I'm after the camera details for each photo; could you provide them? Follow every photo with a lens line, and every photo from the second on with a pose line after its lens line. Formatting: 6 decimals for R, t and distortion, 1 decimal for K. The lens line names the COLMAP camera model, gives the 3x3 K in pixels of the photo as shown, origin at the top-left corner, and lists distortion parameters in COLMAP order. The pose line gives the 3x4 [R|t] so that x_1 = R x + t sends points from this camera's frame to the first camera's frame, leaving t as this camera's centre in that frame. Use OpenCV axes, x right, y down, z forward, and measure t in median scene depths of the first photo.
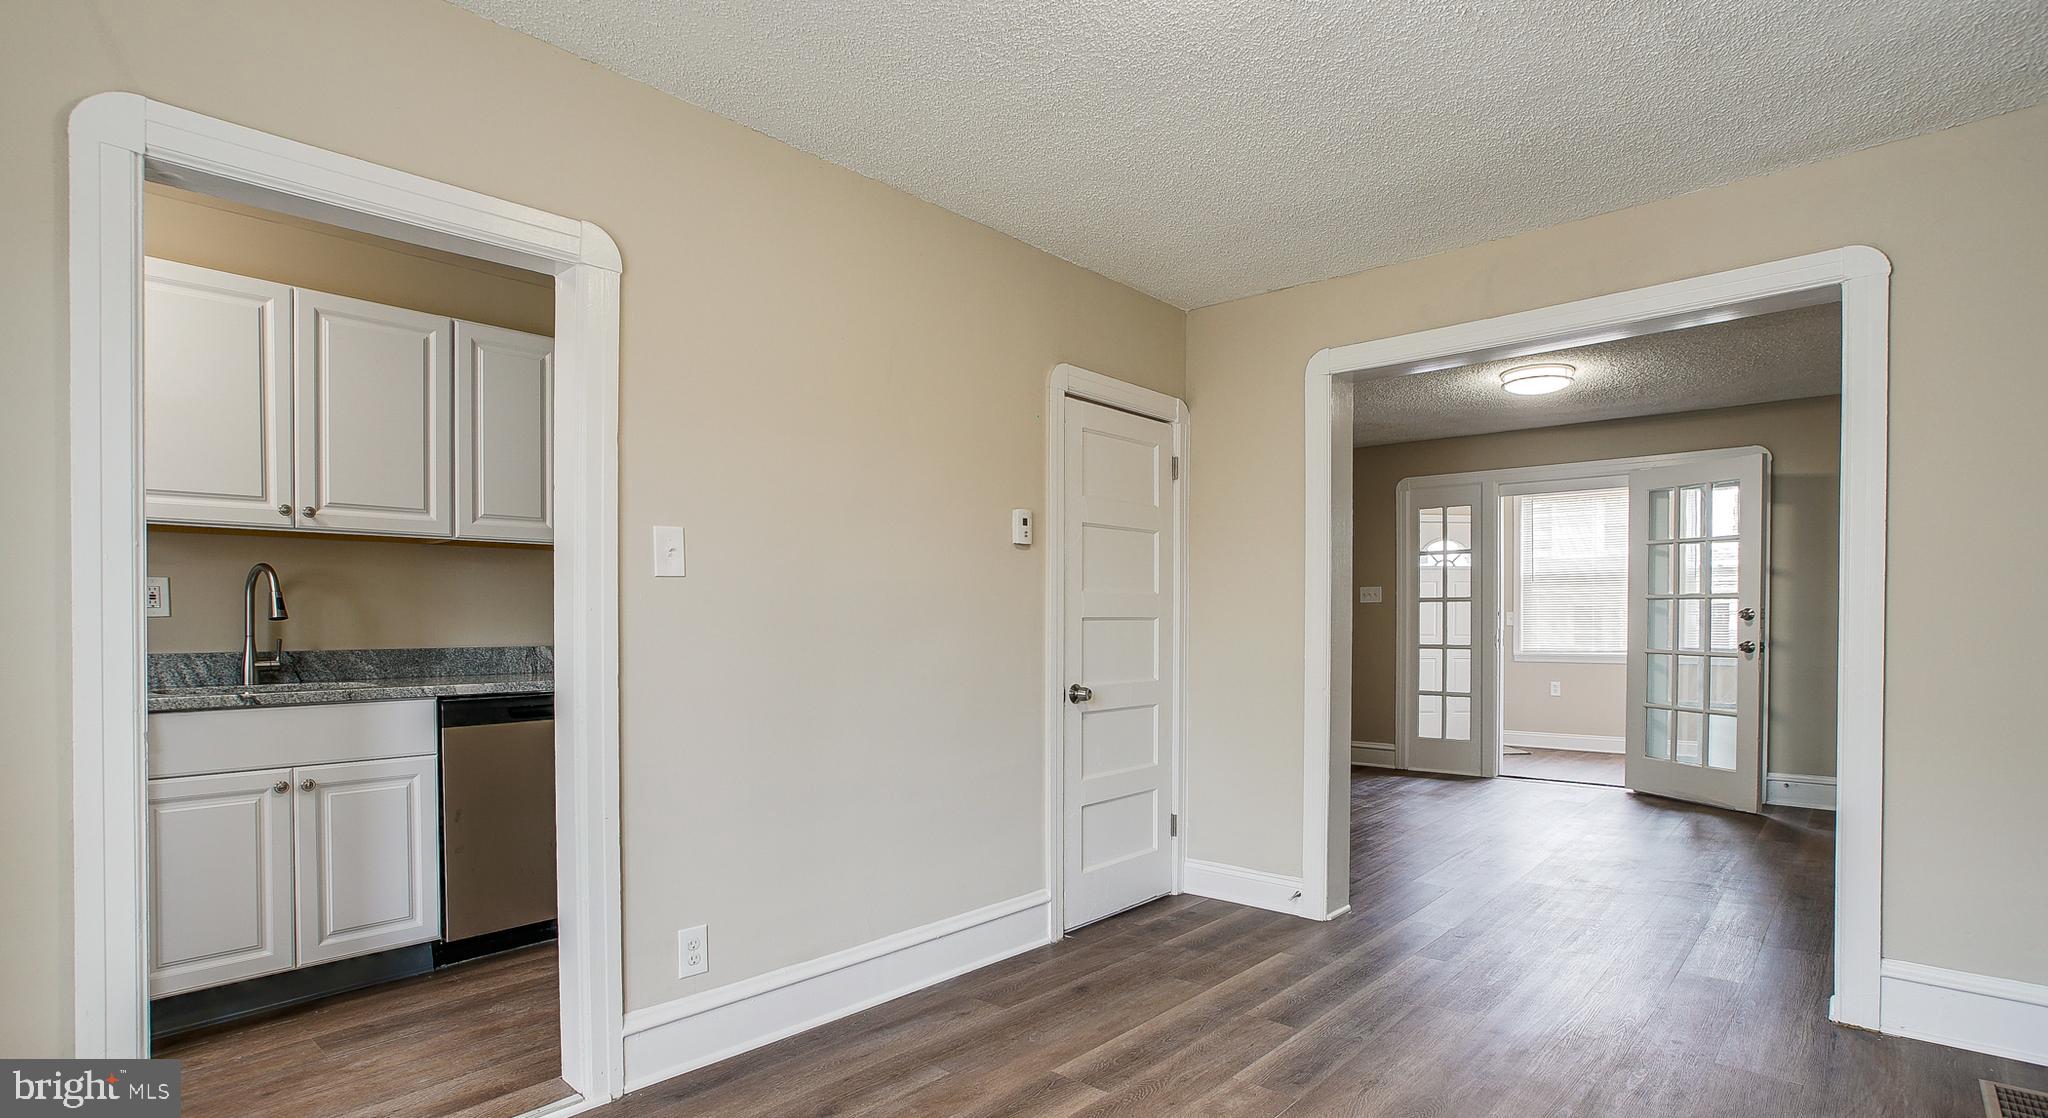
lens RADIAL K [[971.4, 0, 1021.8], [0, 971.4, 624.2], [0, 0, 1]] dist [0.000102, 0.000100]
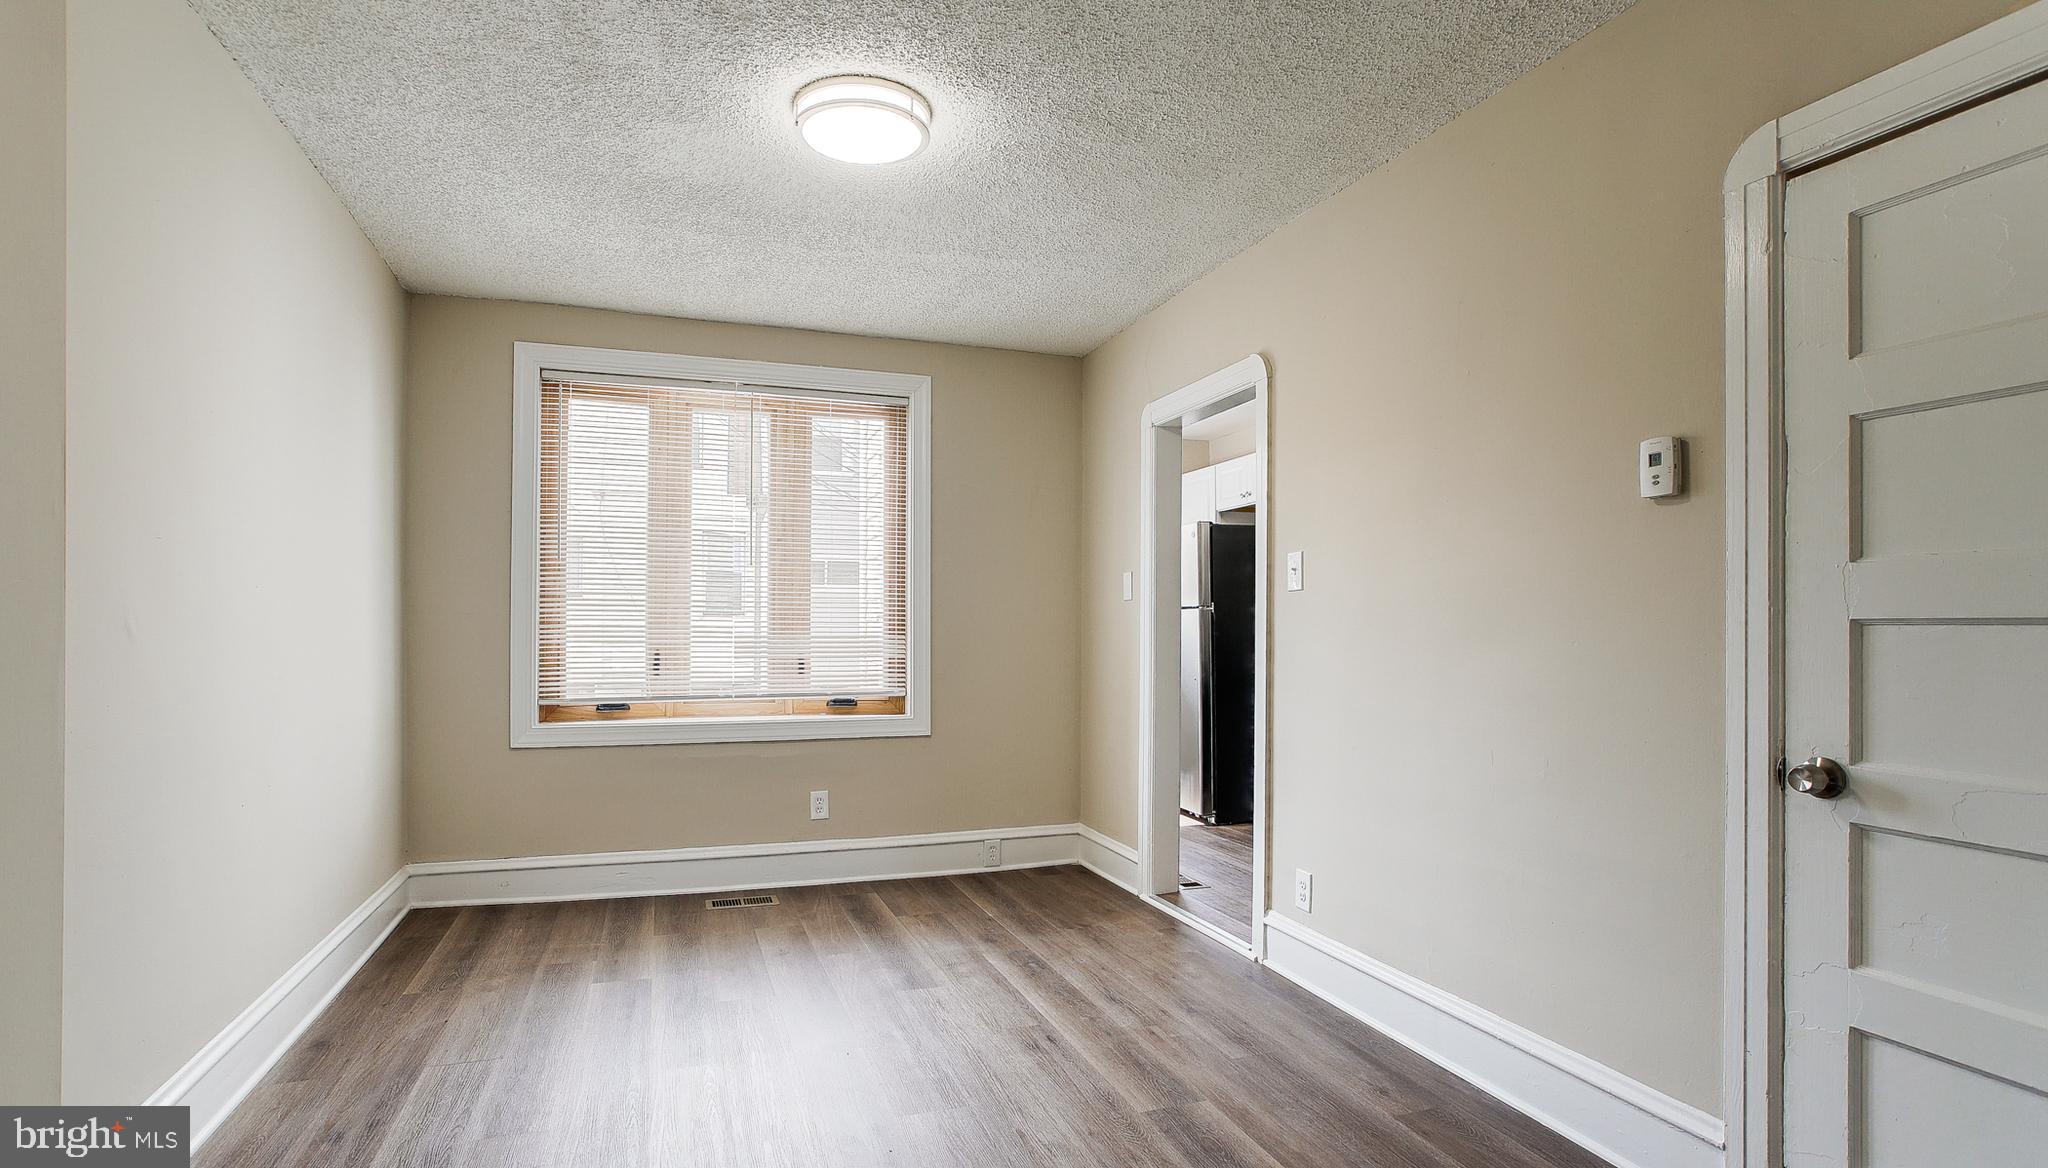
lens RADIAL K [[1008.6, 0, 1026.6], [0, 1008.6, 624.2], [0, 0, 1]] dist [-0.034605, 0.000028]
pose [[-0.463064, 0.000788, -0.886324, 0.802144], [-0.004755, 0.999983, 0.003373, -0.007161], [0.886312, 0.005777, -0.463053, 1.058387]]
